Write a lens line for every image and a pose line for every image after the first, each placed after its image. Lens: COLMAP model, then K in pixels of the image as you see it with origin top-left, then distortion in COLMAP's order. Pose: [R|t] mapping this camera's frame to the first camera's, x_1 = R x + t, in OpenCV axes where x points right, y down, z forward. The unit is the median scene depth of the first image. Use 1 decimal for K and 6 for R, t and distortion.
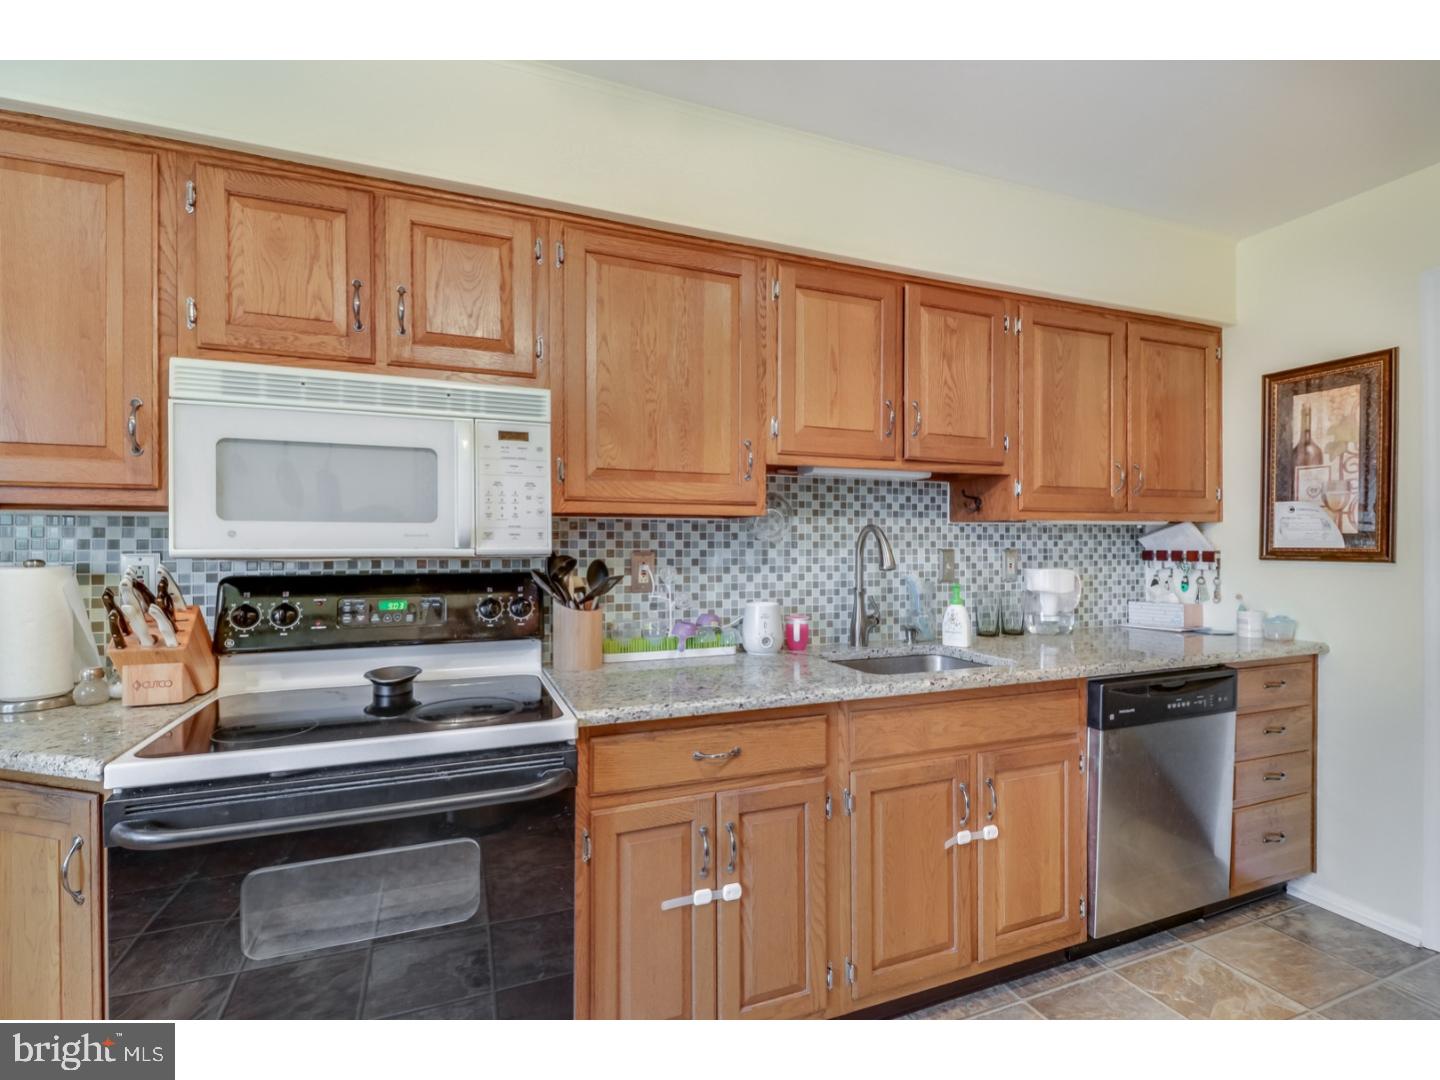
lens RADIAL K [[669.7, 0, 719.3], [0, 669.7, 548.7], [0, 0, 1]] dist [0.004329, -0.002227]
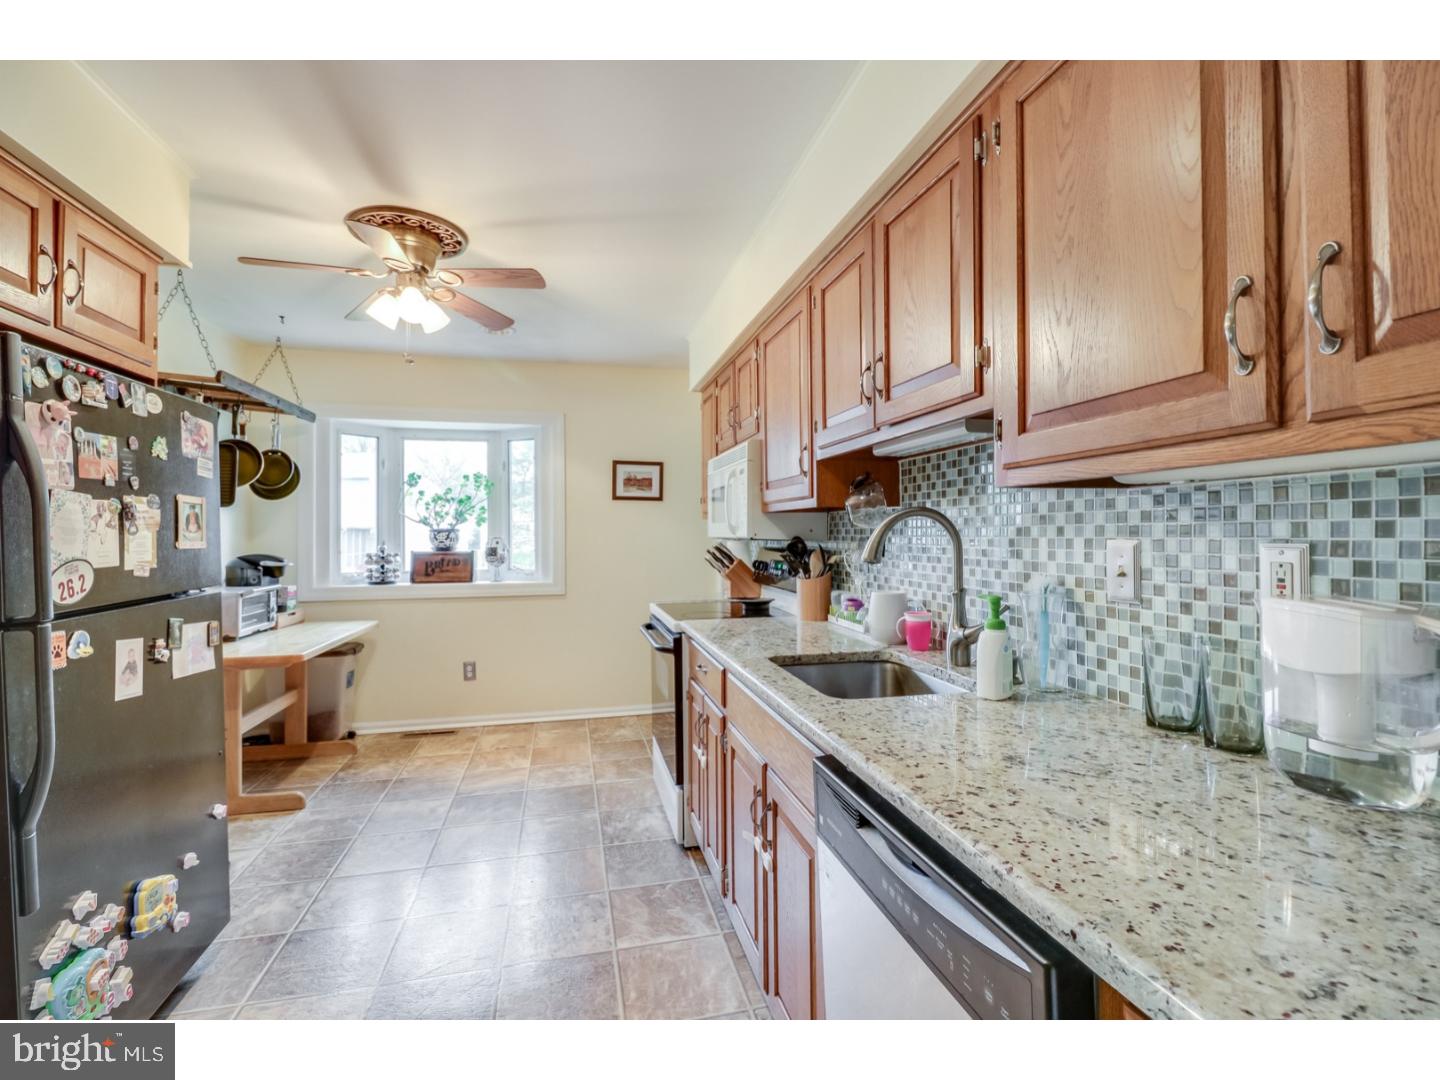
lens RADIAL K [[669.7, 0, 717.3], [0, 669.7, 533.7], [0, 0, 1]] dist [0.004329, -0.002227]
pose [[-0.159741, 0.008247, -0.987125, 0.931542], [0.010680, 0.999921, 0.006626, -0.011382], [0.987101, -0.009484, -0.159816, 0.784584]]
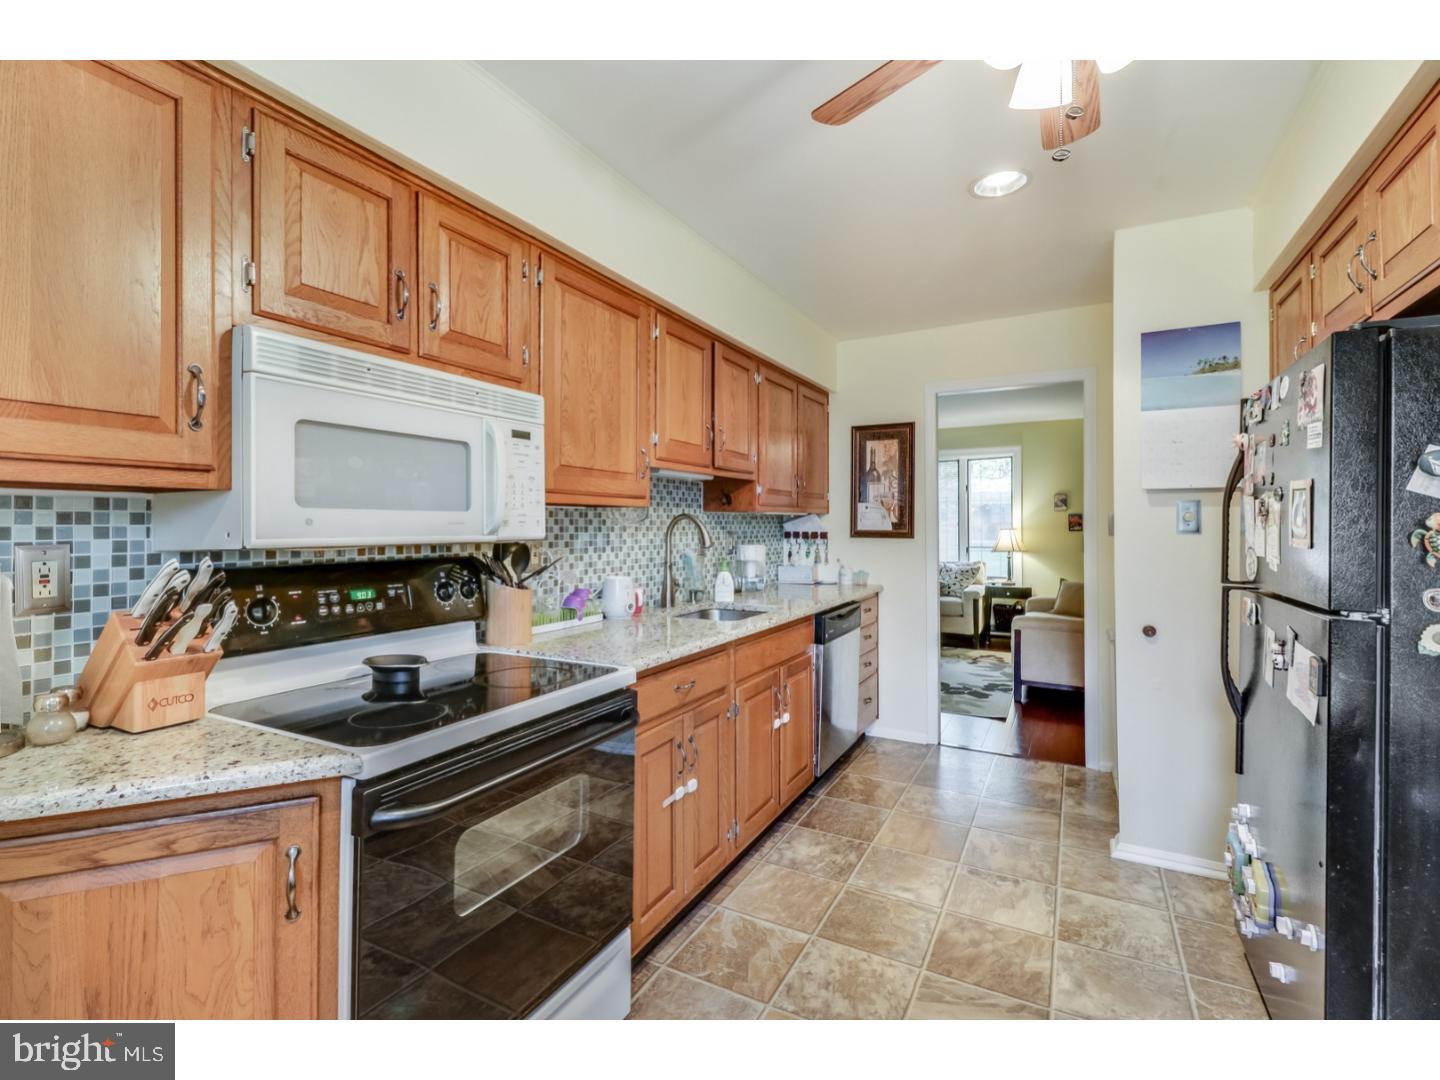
lens RADIAL K [[669.7, 0, 738.5], [0, 669.7, 518.1], [0, 0, 1]] dist [0.004329, -0.002227]
pose [[0.750347, 0.009143, 0.660981, -0.655979], [0.000222, 0.999901, -0.014082, -0.010120], [-0.661045, 0.010713, 0.750270, -0.073022]]
